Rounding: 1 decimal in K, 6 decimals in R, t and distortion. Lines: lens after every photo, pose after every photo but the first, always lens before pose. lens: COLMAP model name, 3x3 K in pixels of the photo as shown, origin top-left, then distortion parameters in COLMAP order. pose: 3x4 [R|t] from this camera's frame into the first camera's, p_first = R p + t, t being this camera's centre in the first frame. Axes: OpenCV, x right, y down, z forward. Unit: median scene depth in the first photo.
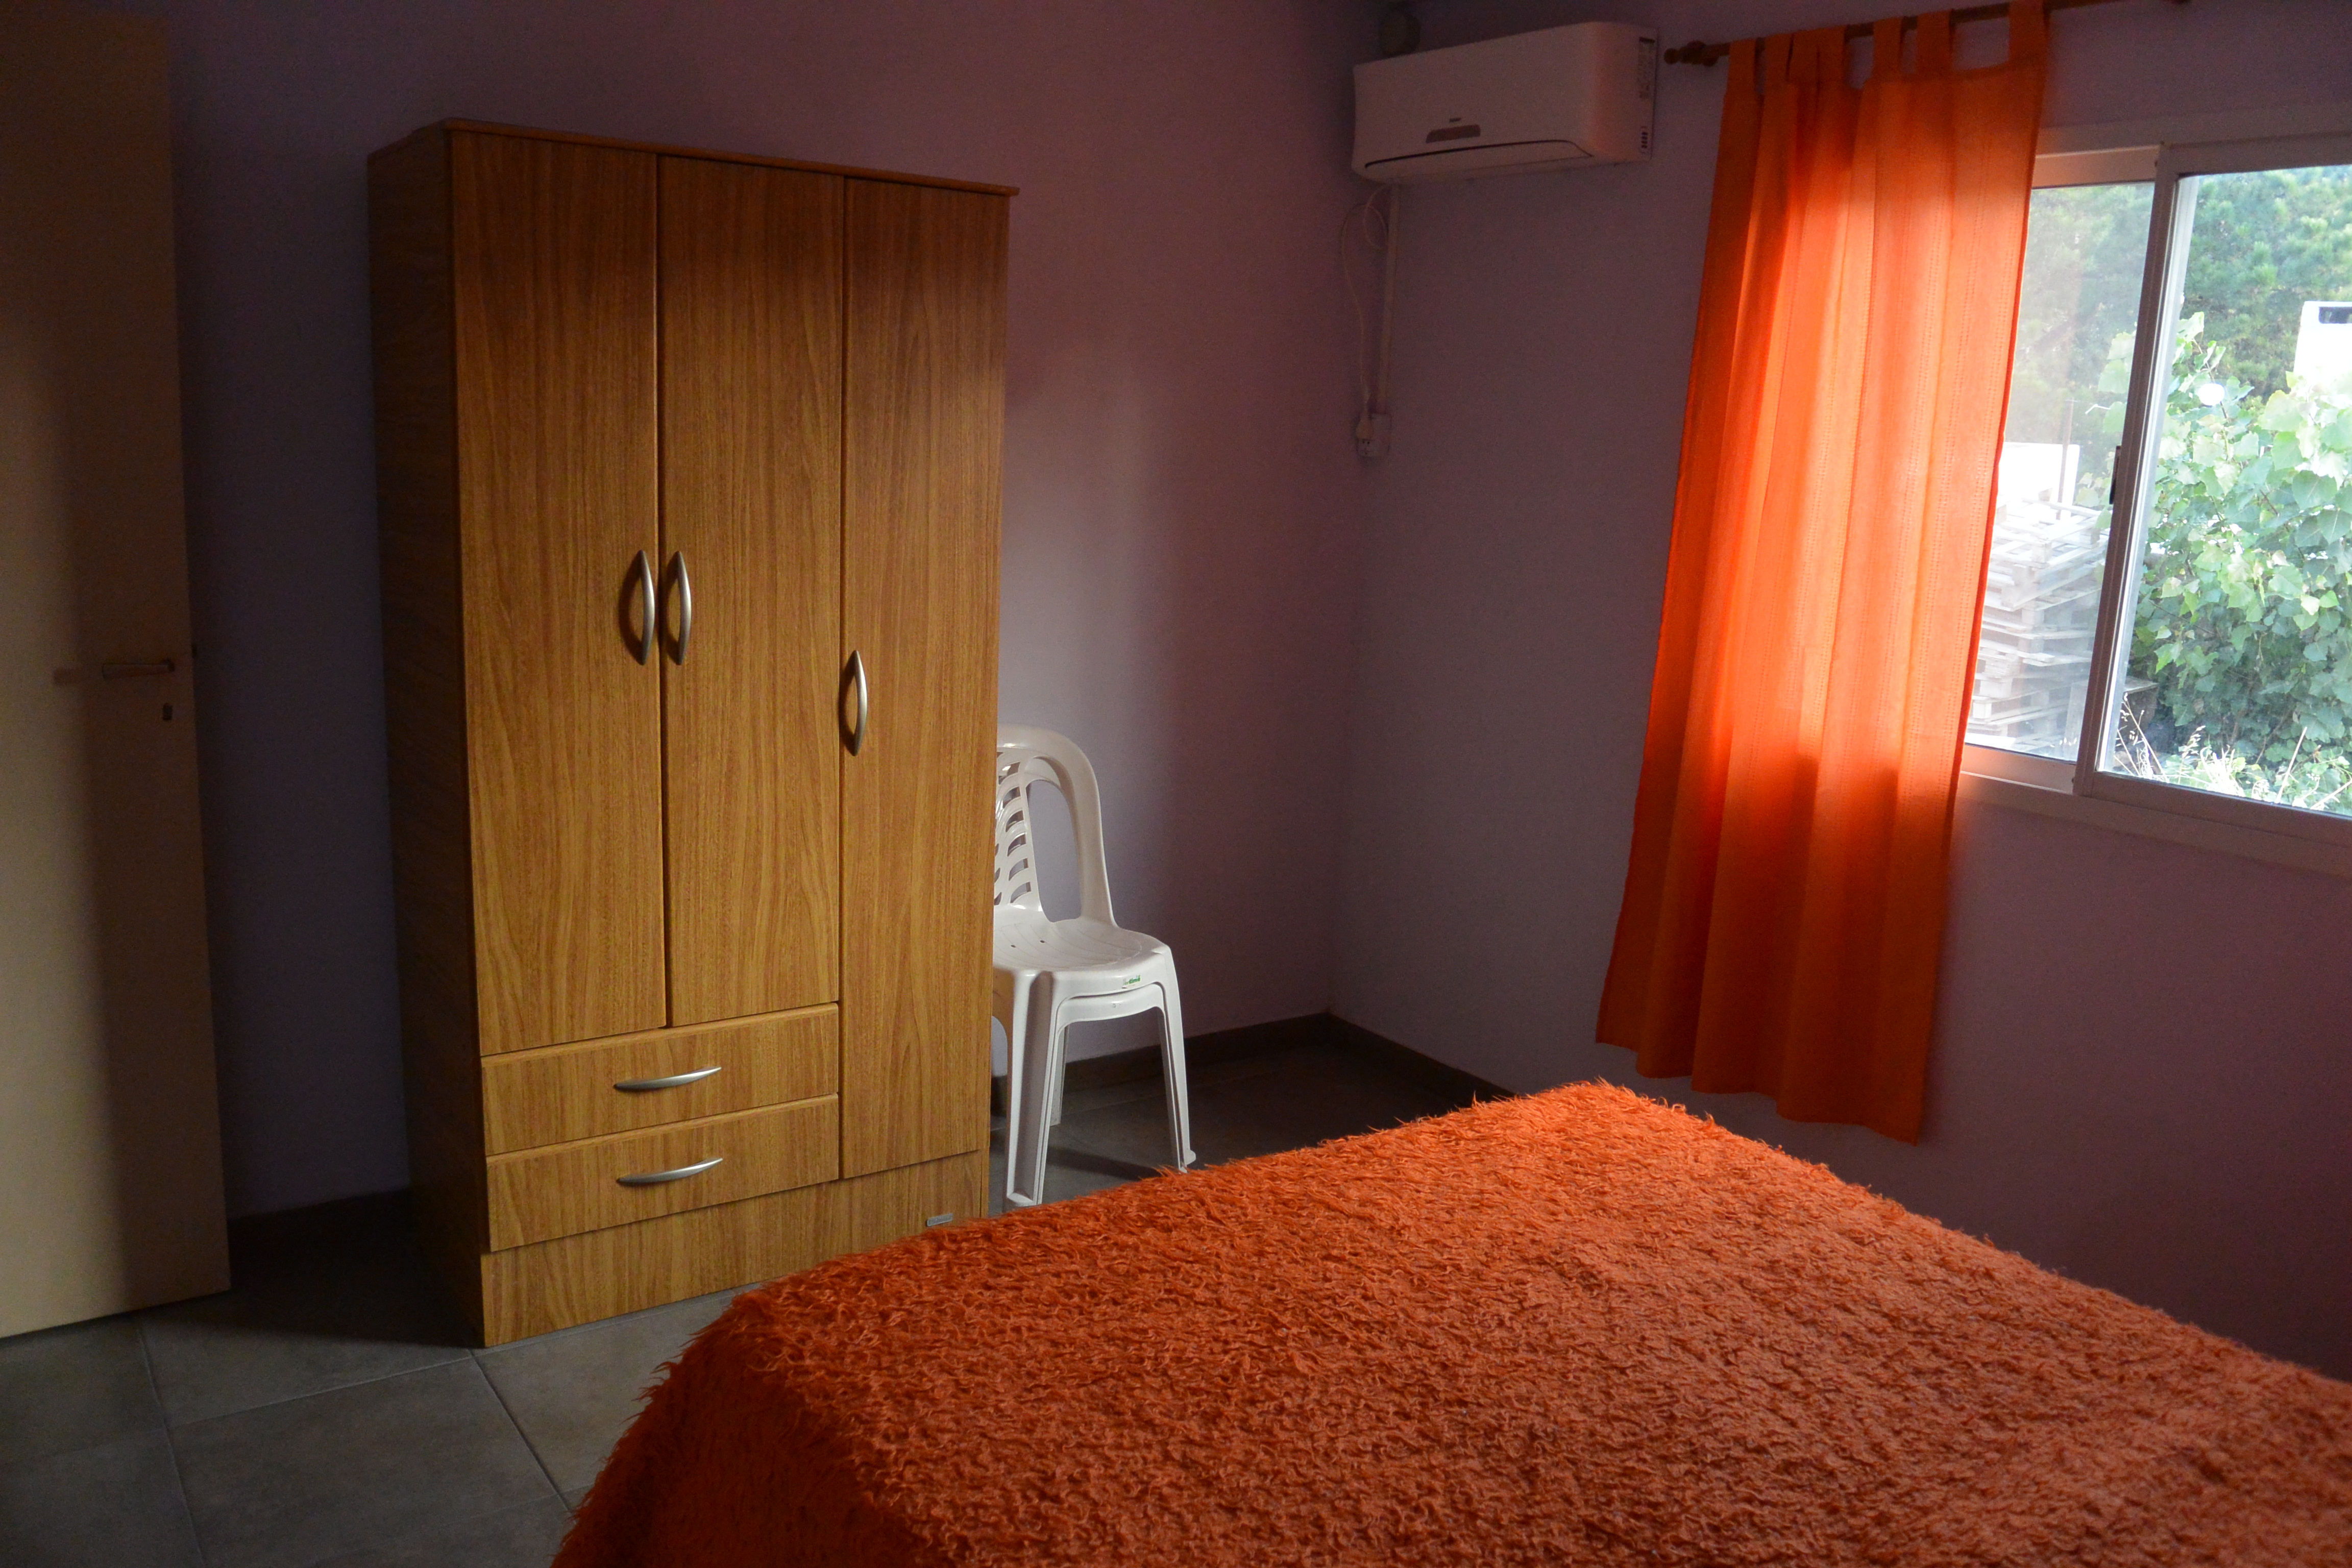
lens RADIAL K [[1804.8, 0, 1173.9], [0, 1804.8, 787.7], [0, 0, 1]] dist [-0.085835, 0.030270]
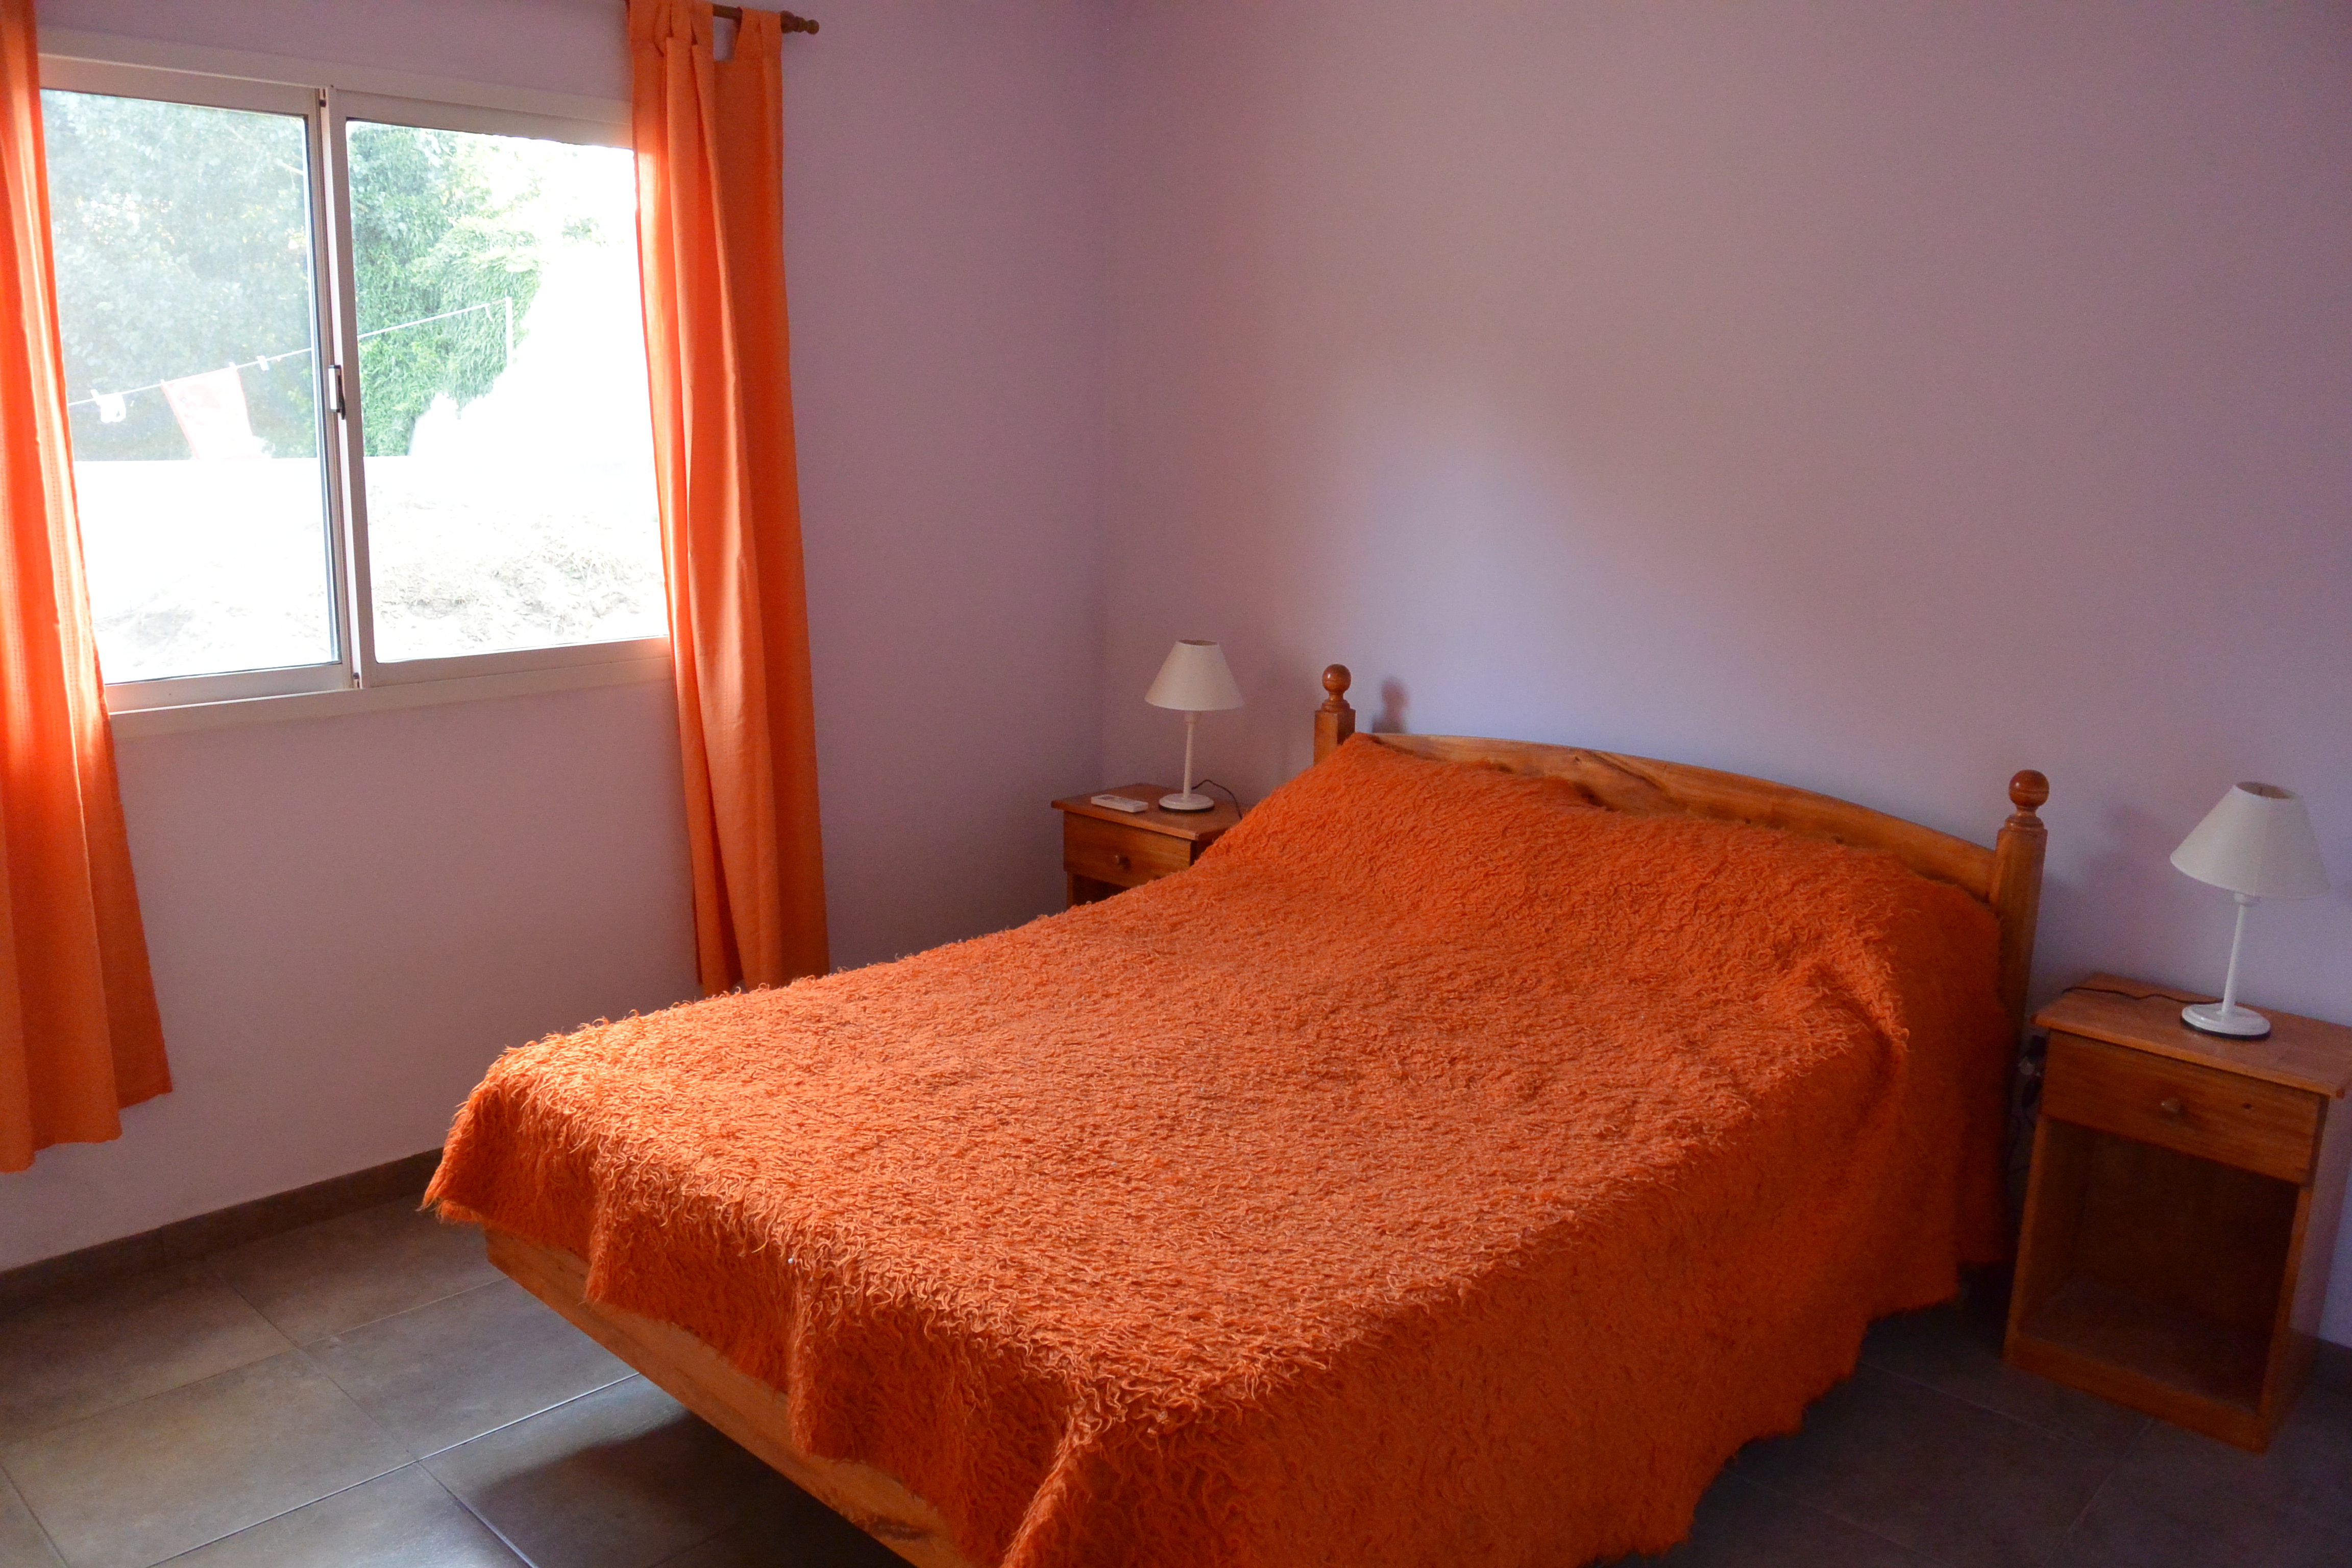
lens RADIAL K [[1804.8, 0, 1176.8], [0, 1804.8, 790.4], [0, 0, 1]] dist [-0.085835, 0.030270]
pose [[-0.174481, -0.250960, 0.952142, -0.652568], [0.170409, 0.944688, 0.280223, -0.162818], [-0.969803, 0.211148, -0.122064, 0.687146]]
